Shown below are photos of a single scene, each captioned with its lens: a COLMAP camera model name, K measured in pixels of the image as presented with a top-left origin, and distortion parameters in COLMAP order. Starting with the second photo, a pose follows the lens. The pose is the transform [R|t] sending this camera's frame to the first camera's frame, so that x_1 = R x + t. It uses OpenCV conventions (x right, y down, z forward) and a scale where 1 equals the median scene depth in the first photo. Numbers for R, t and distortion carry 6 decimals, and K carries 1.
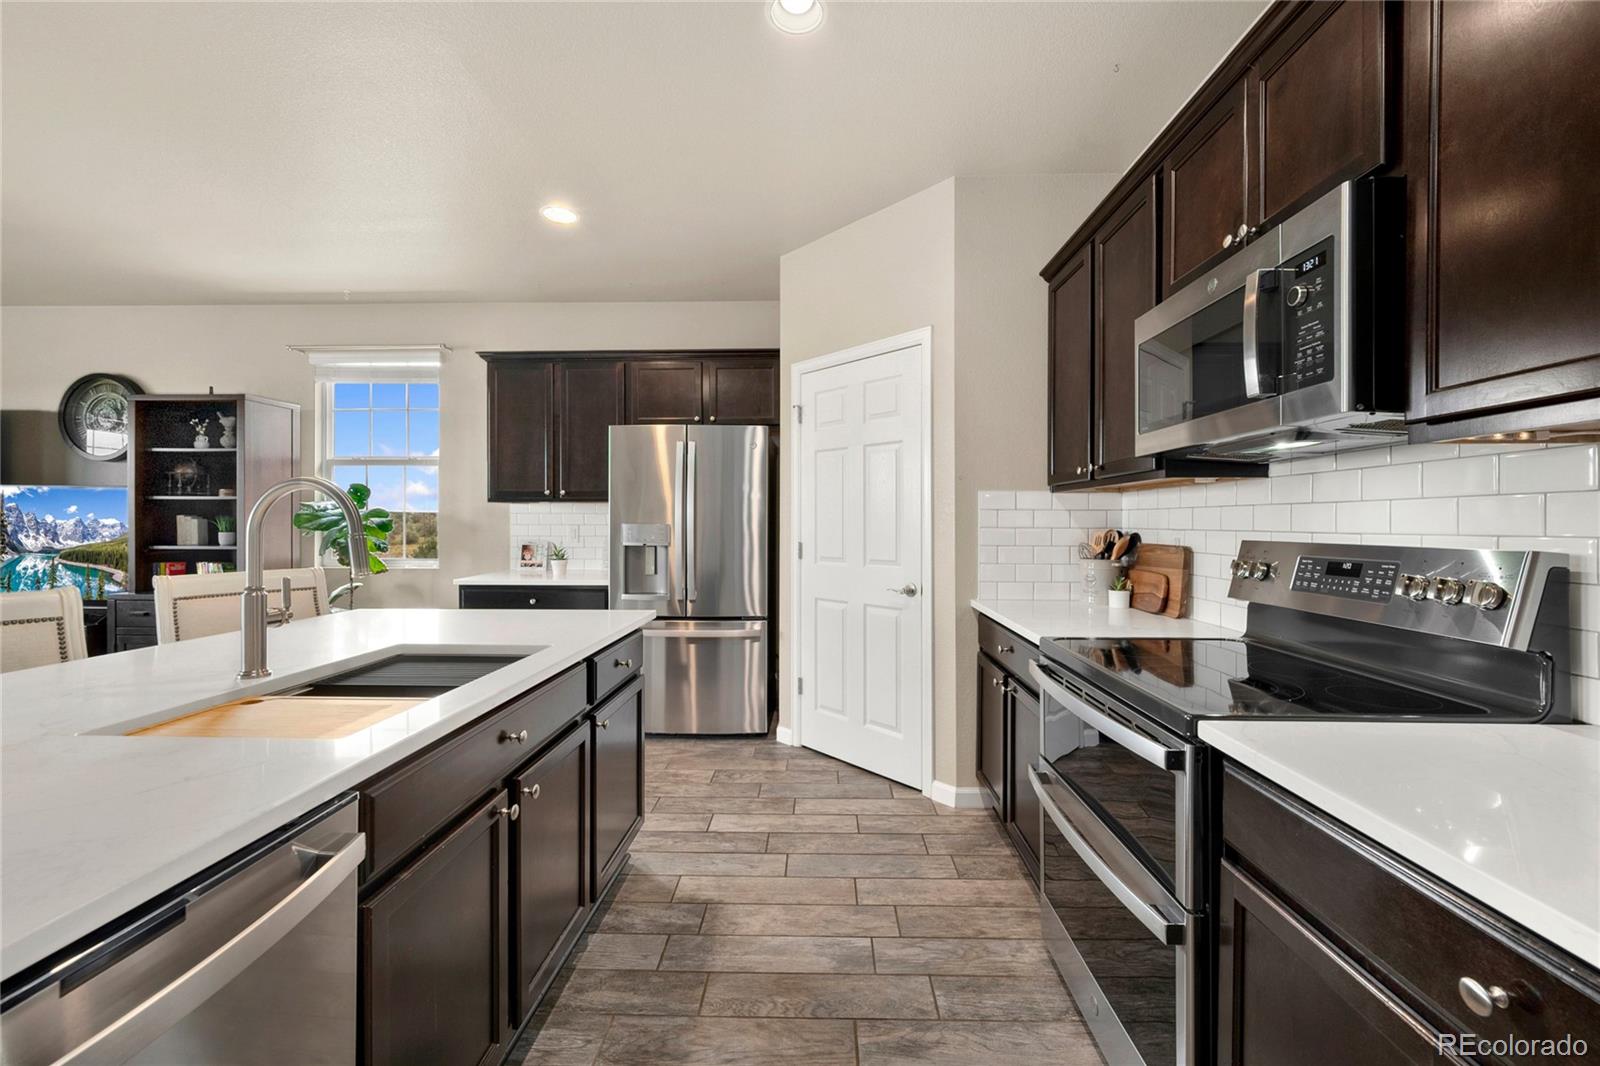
lens RADIAL K [[636.7, 0, 805.1], [0, 636.7, 523.1], [0, 0, 1]] dist [0.002148, -0.000300]
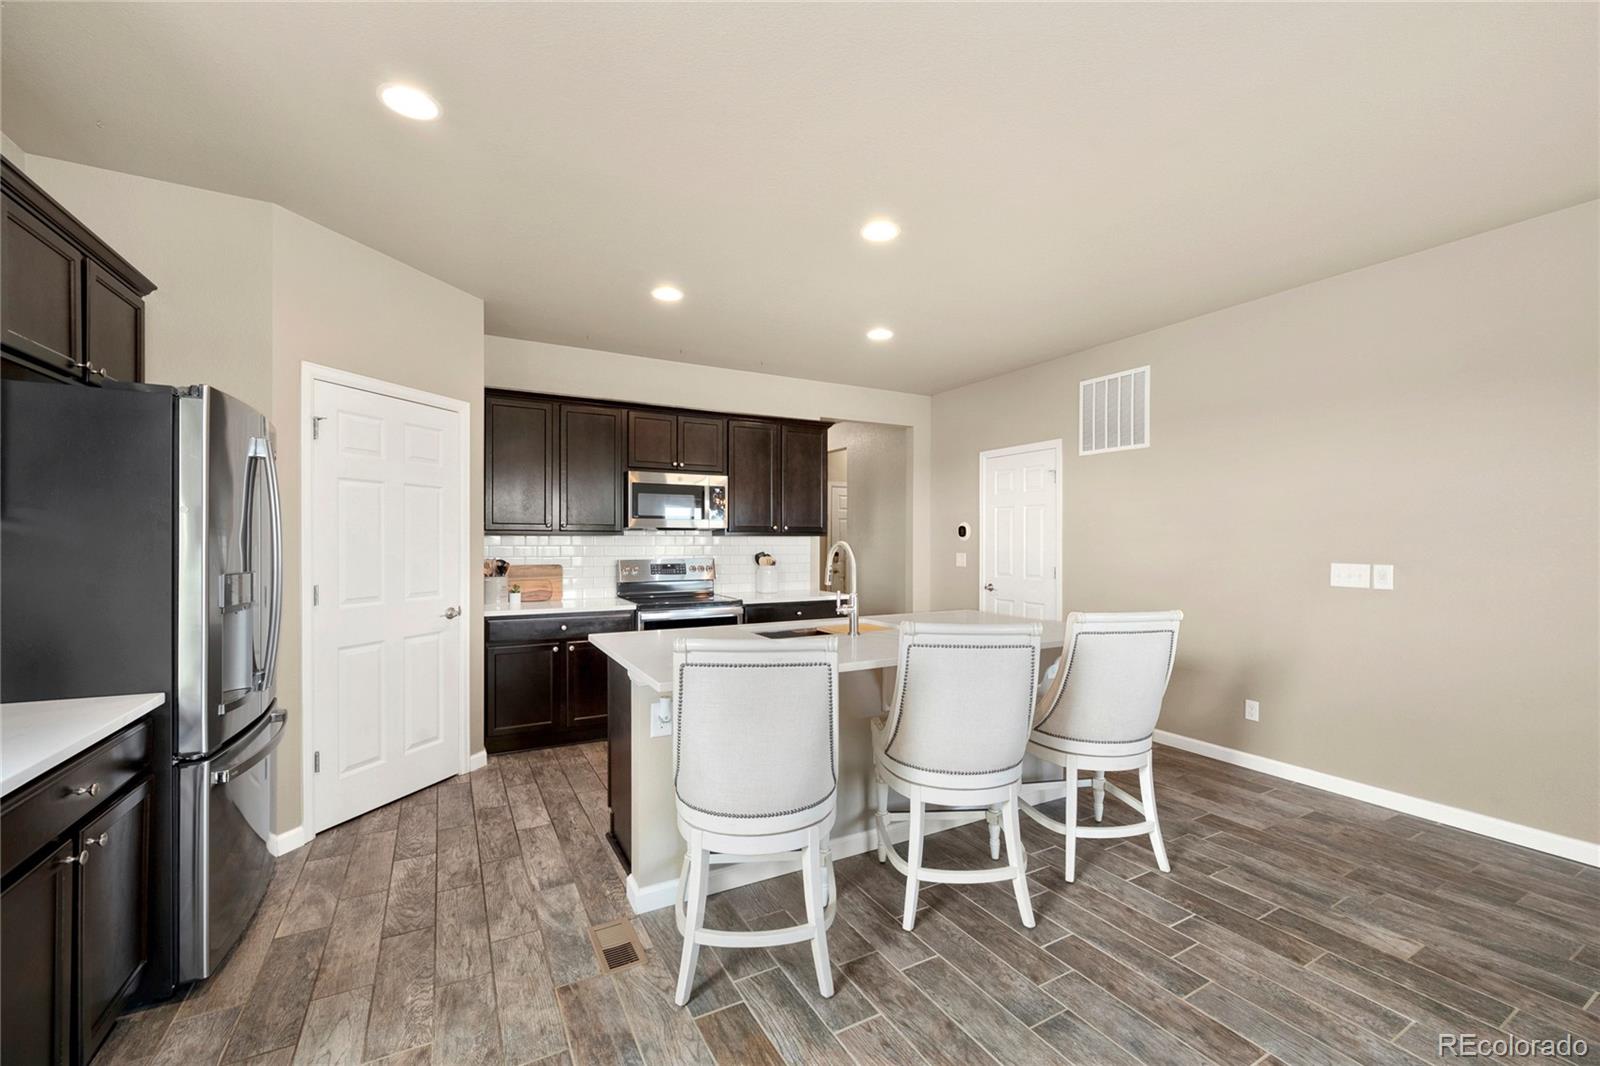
lens RADIAL K [[655.4, 0, 810.8], [0, 655.4, 542.5], [0, 0, 1]] dist [-0.000254, 0.000875]
pose [[-0.510827, -0.005928, 0.859663, -1.324304], [-0.003054, 0.999982, 0.005081, -0.039455], [-0.859678, -0.000030, -0.510836, 1.115636]]
